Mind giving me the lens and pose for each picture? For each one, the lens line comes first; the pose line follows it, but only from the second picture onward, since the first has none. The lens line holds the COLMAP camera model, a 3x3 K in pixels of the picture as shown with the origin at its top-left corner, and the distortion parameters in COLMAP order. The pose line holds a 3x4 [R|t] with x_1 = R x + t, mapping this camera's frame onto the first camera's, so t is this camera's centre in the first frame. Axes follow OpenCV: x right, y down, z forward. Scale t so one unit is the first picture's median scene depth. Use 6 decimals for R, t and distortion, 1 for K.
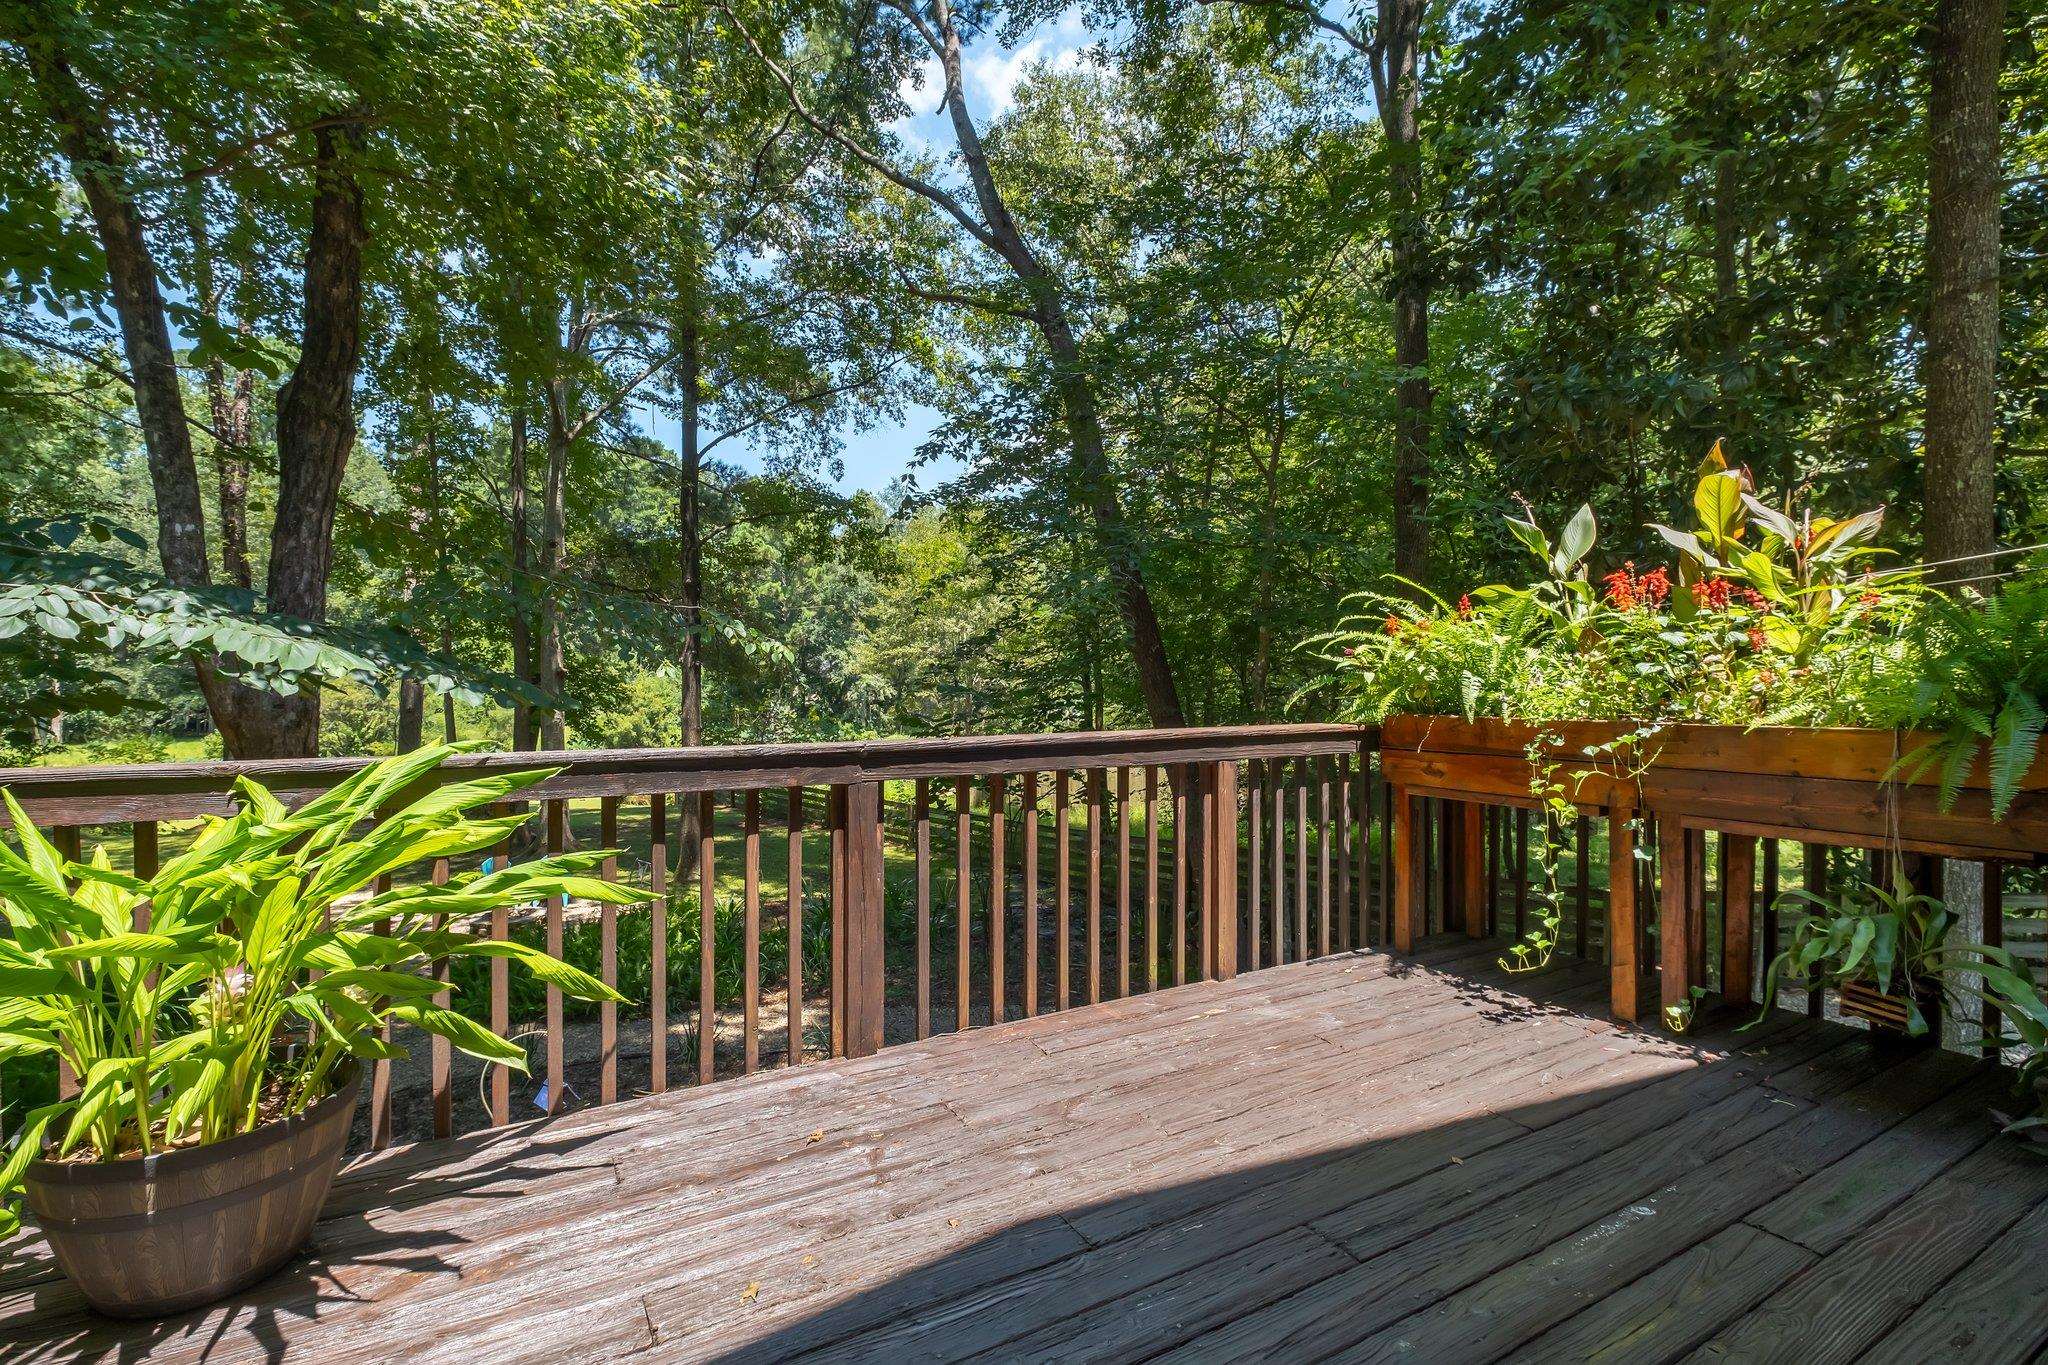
lens RADIAL K [[898.1, 0, 1012.9], [0, 898.1, 685.8], [0, 0, 1]] dist [-0.006319, -0.000224]
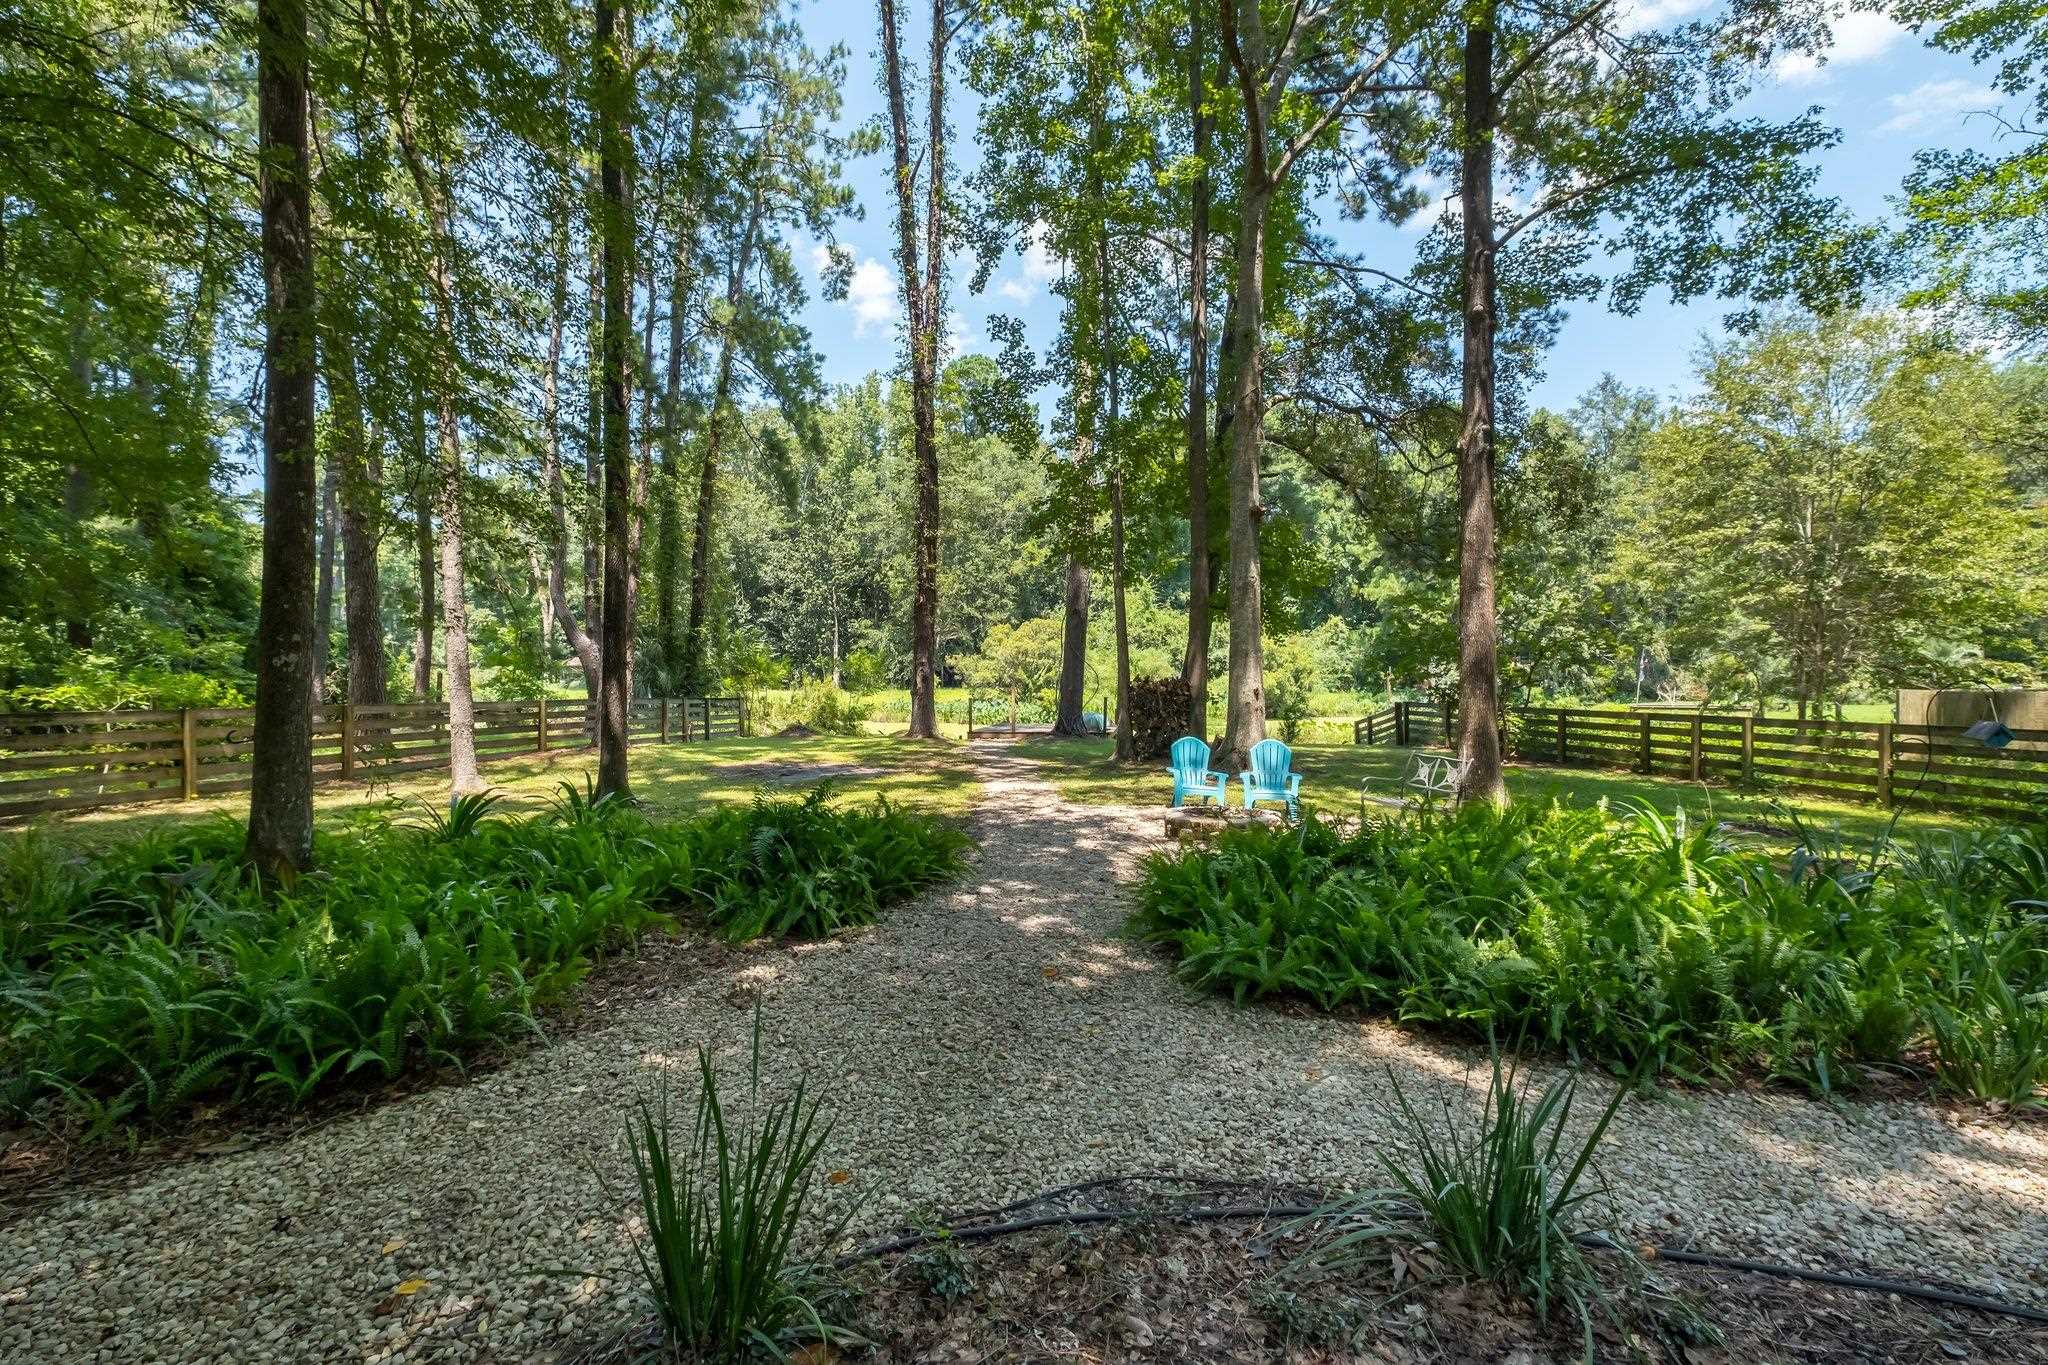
lens RADIAL K [[898.1, 0, 1012.9], [0, 898.1, 685.8], [0, 0, 1]] dist [-0.006319, -0.000224]
pose [[0.793857, 0.003182, -0.608096, -0.102004], [-0.000599, 0.999990, 0.004450, 0.053715], [0.608104, -0.003168, 0.793851, 0.141399]]
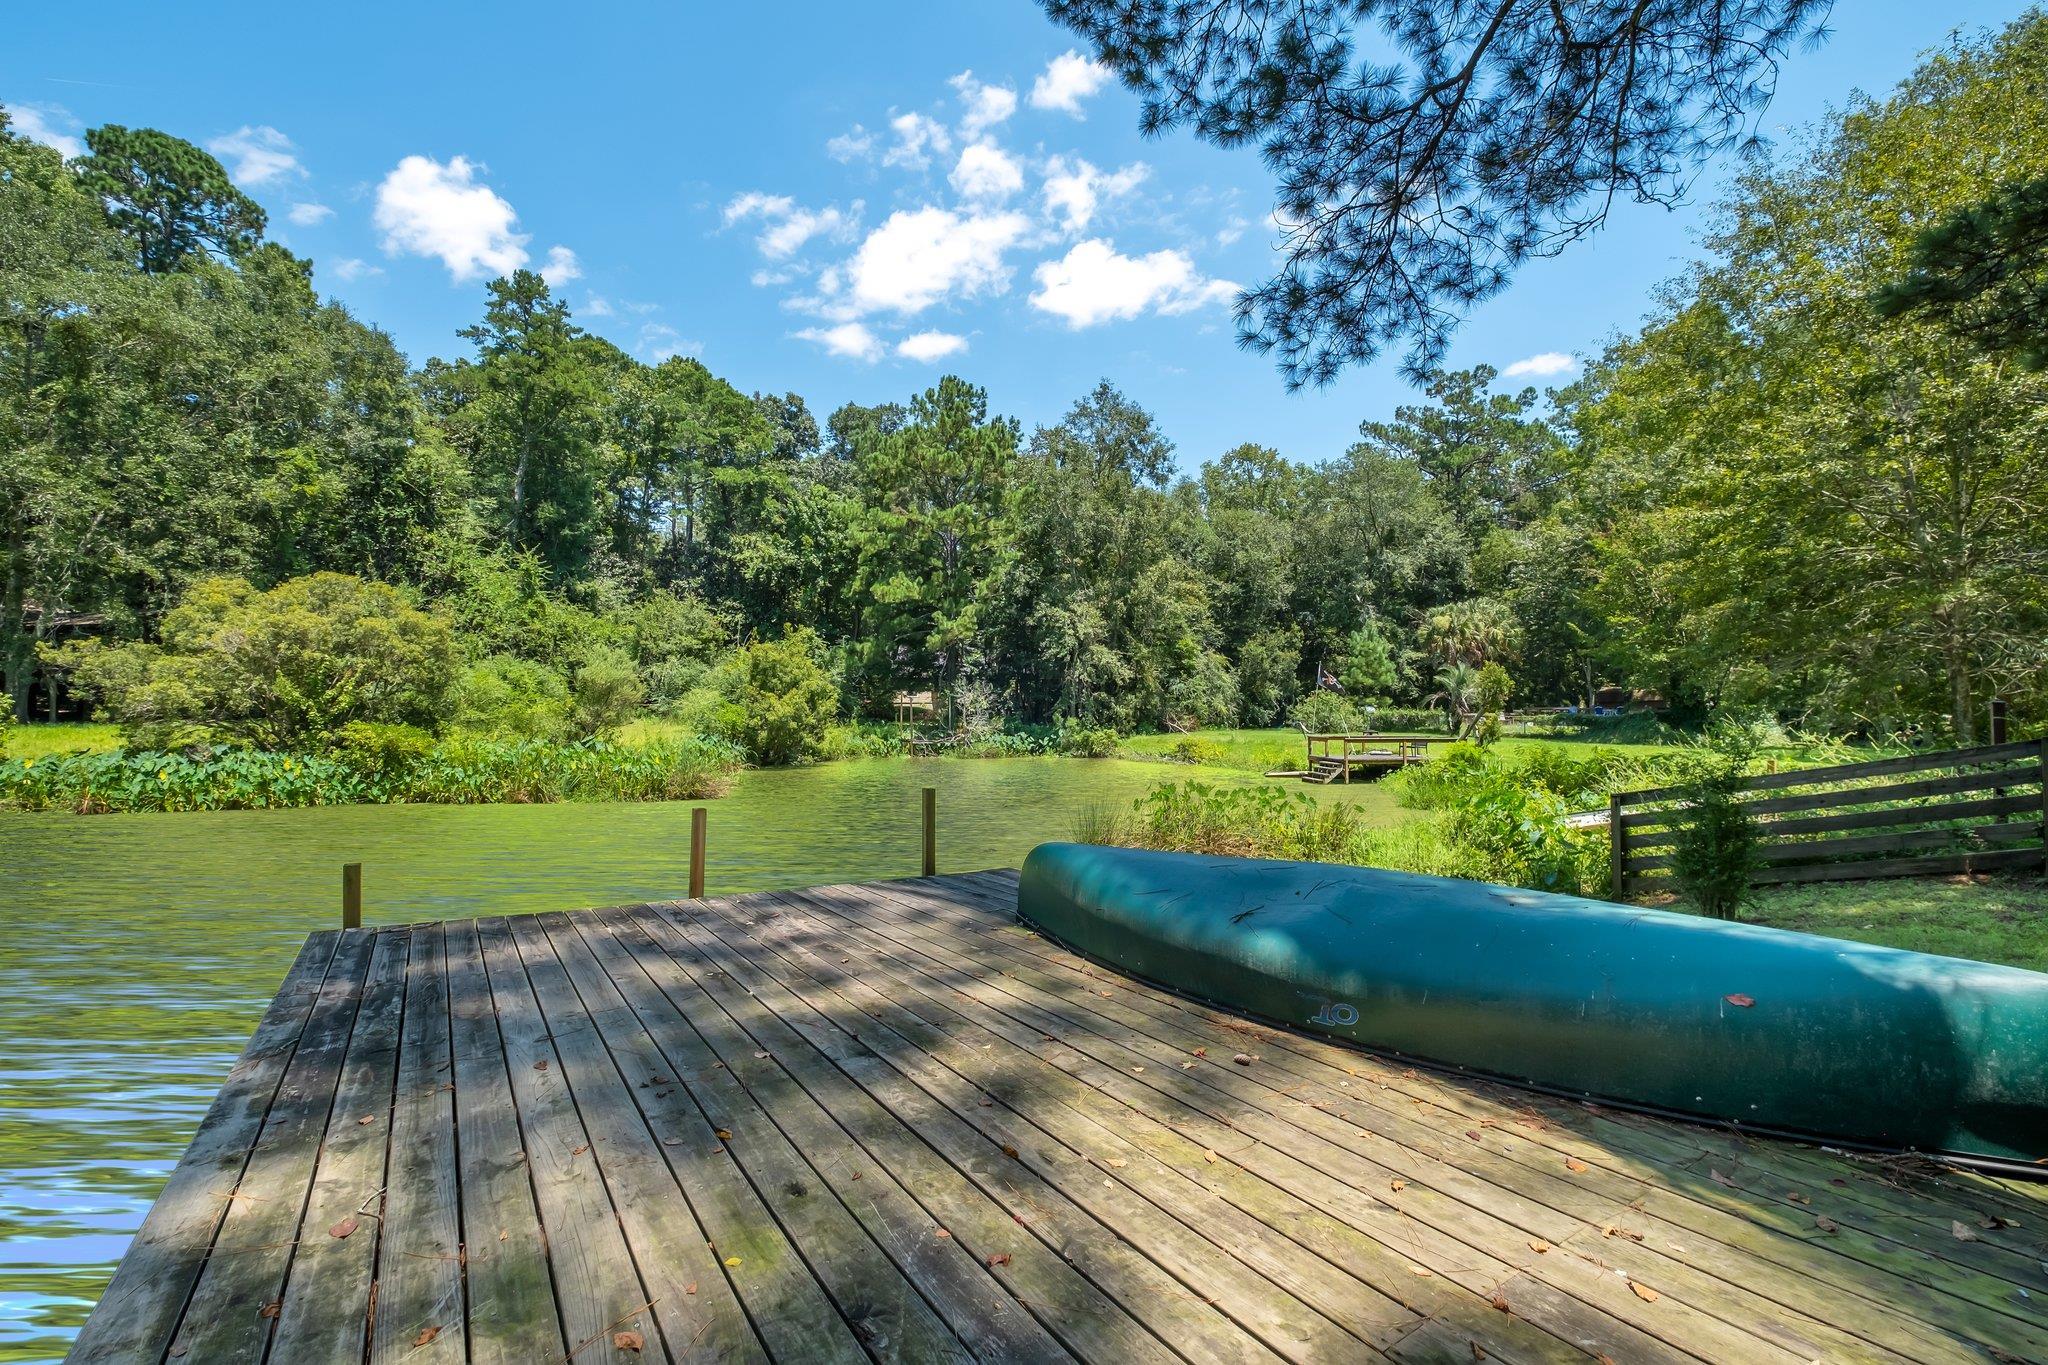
lens RADIAL K [[876.0, 0, 999.1], [0, 876.0, 678.9], [0, 0, 1]] dist [-0.007102, -0.000529]
pose [[0.997473, -0.000069, 0.071046, -0.404661], [0.003358, 0.998928, -0.046172, 0.061573], [-0.070966, 0.046294, 0.996404, 0.516892]]
